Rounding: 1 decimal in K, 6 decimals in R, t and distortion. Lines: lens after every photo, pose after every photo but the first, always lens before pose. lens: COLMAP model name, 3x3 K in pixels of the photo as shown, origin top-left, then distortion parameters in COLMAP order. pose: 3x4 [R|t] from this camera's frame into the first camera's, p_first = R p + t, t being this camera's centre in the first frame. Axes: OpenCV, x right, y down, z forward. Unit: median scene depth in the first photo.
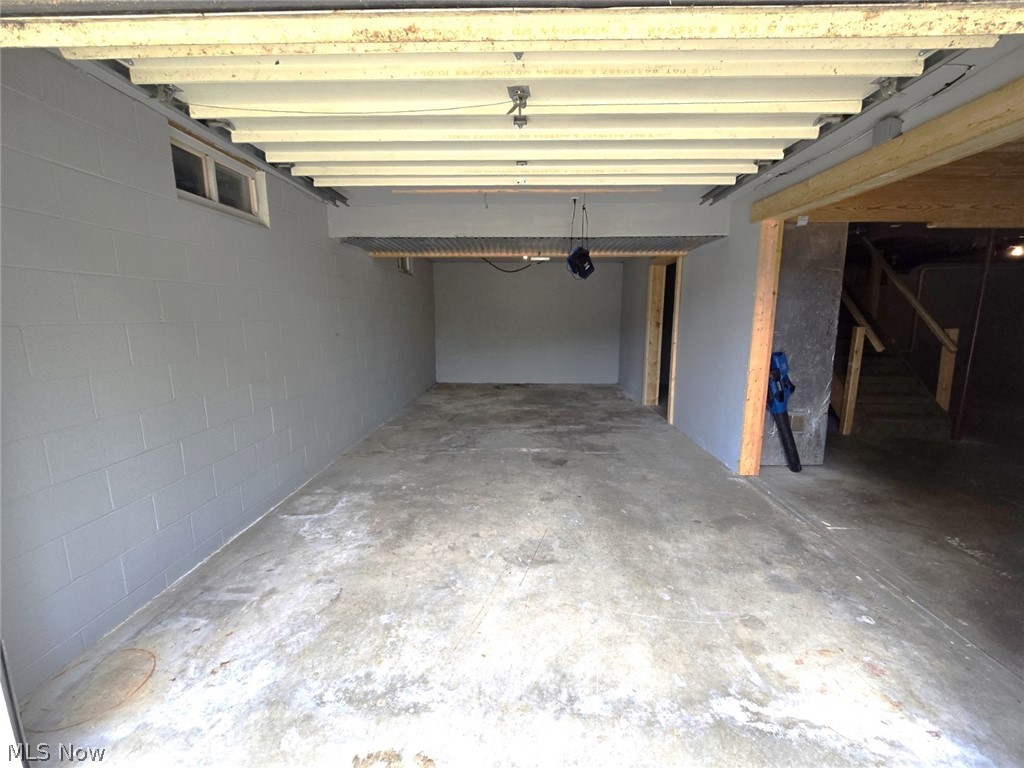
lens RADIAL K [[426.2, 0, 513.8], [0, 426.2, 386.5], [0, 0, 1]] dist [-0.001926, -0.000296]
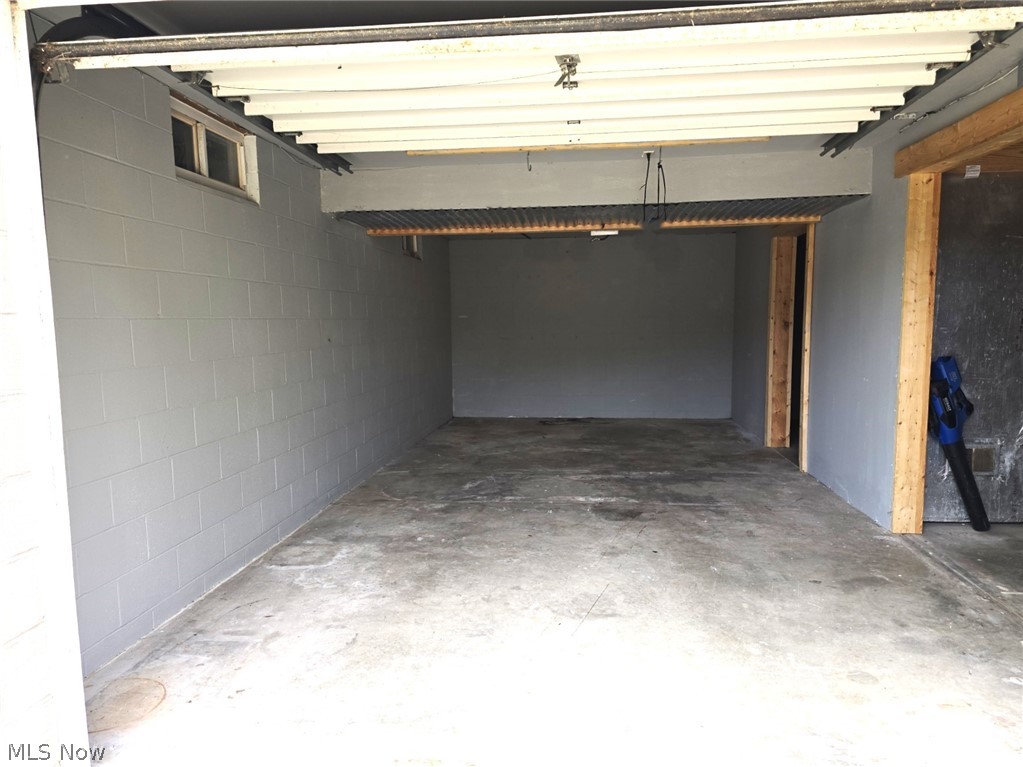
lens RADIAL K [[702.4, 0, 509.5], [0, 702.4, 398.3], [0, 0, 1]] dist [0.075215, -0.067818]
pose [[0.996239, -0.002789, -0.086604, 0.009079], [-0.002062, 0.998436, -0.055872, 0.059634], [0.086624, 0.055841, 0.994675, -0.245038]]
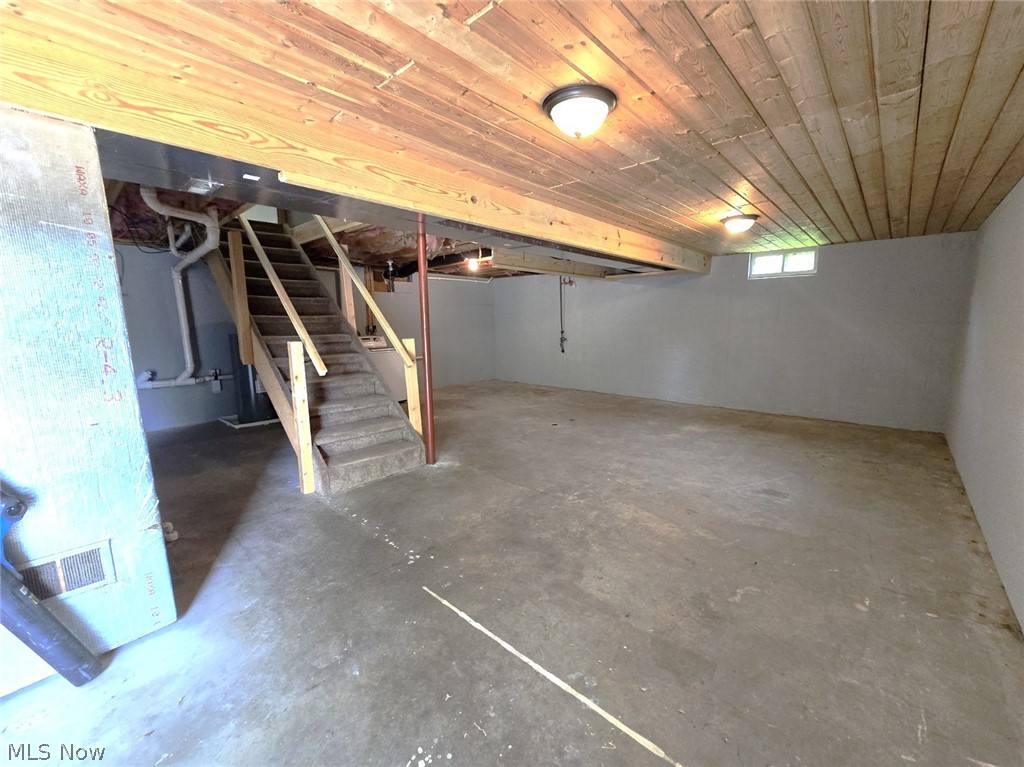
lens RADIAL K [[419.8, 0, 517.5], [0, 419.8, 386.8], [0, 0, 1]] dist [-0.011827, 0.007100]
pose [[0.648756, -0.127916, 0.750169, 0.733011], [0.138647, 0.989141, 0.048761, -0.070704], [-0.748260, 0.072375, 0.659446, 0.393463]]
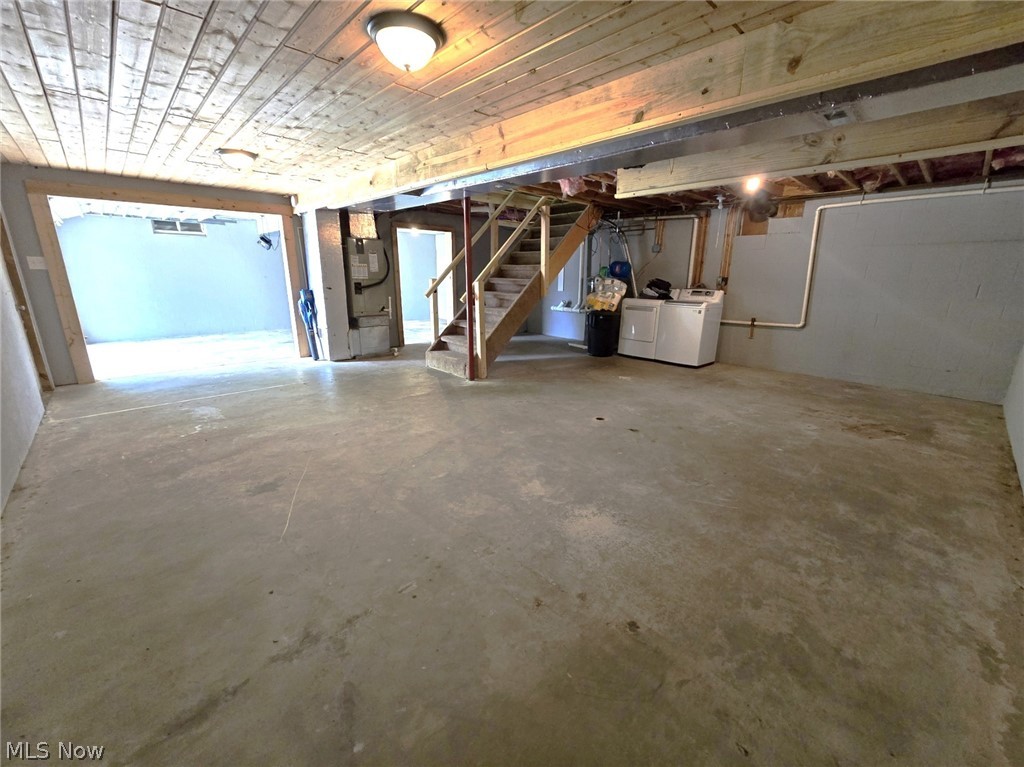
lens RADIAL K [[419.8, 0, 517.5], [0, 419.8, 386.8], [0, 0, 1]] dist [-0.011827, 0.007100]
pose [[0.708589, 0.187925, -0.680136, 2.671760], [-0.126982, 0.982108, 0.139067, -0.043785], [0.694101, -0.012176, 0.719774, 0.378620]]
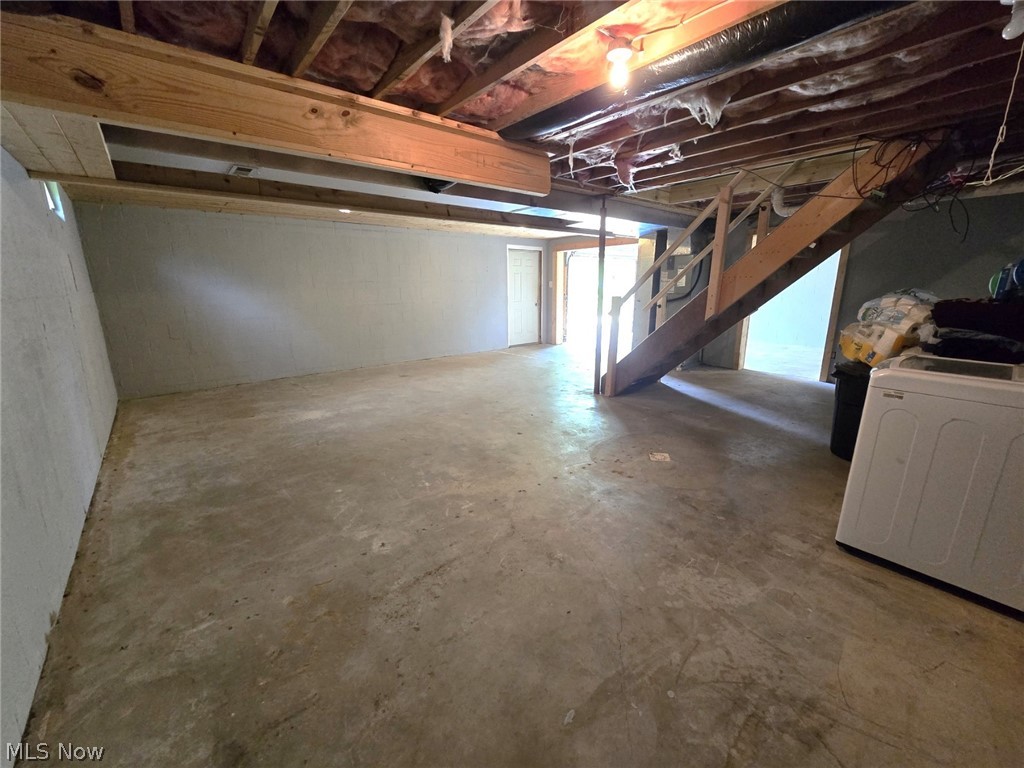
lens RADIAL K [[419.8, 0, 517.5], [0, 419.8, 387.3], [0, 0, 1]] dist [-0.011827, 0.007100]
pose [[-0.743290, 0.158364, -0.649955, 2.714058], [-0.106929, 0.930959, 0.349116, -0.368270], [0.660368, 0.328994, -0.675038, 2.266906]]
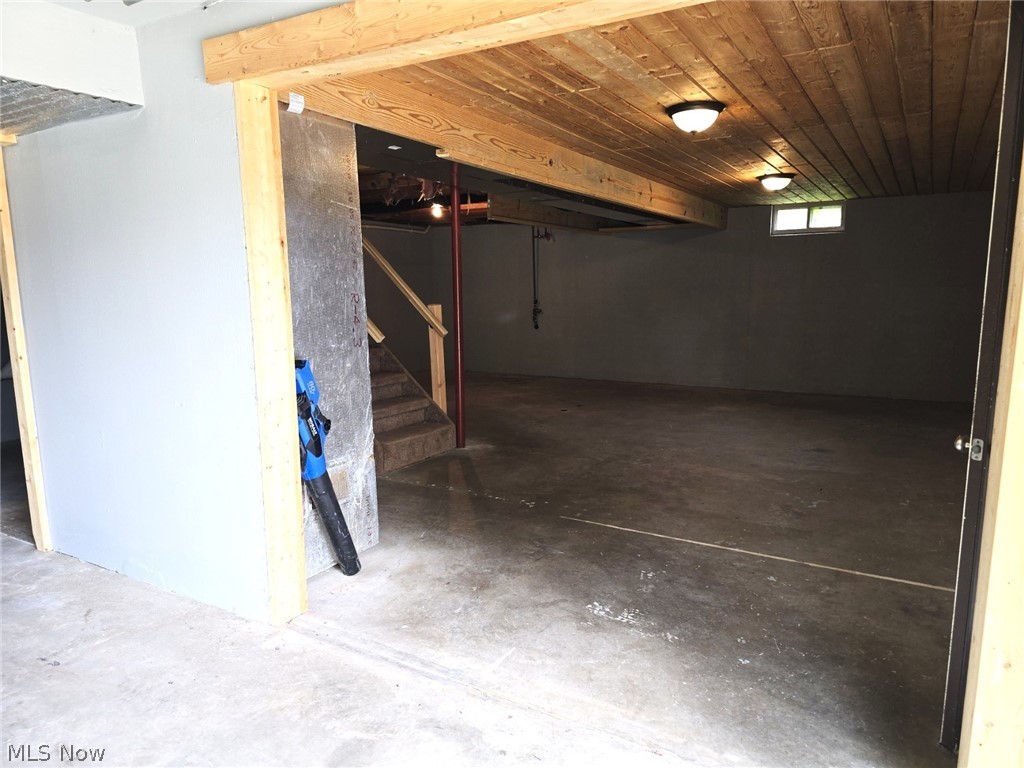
lens RADIAL K [[686.5, 0, 512.1], [0, 686.5, 394.1], [0, 0, 1]] dist [0.059064, -0.052148]
pose [[0.487914, -0.141388, 0.861365, 0.035419], [0.155712, 0.985065, 0.073490, -0.066212], [-0.858891, 0.098268, 0.502643, 0.397510]]
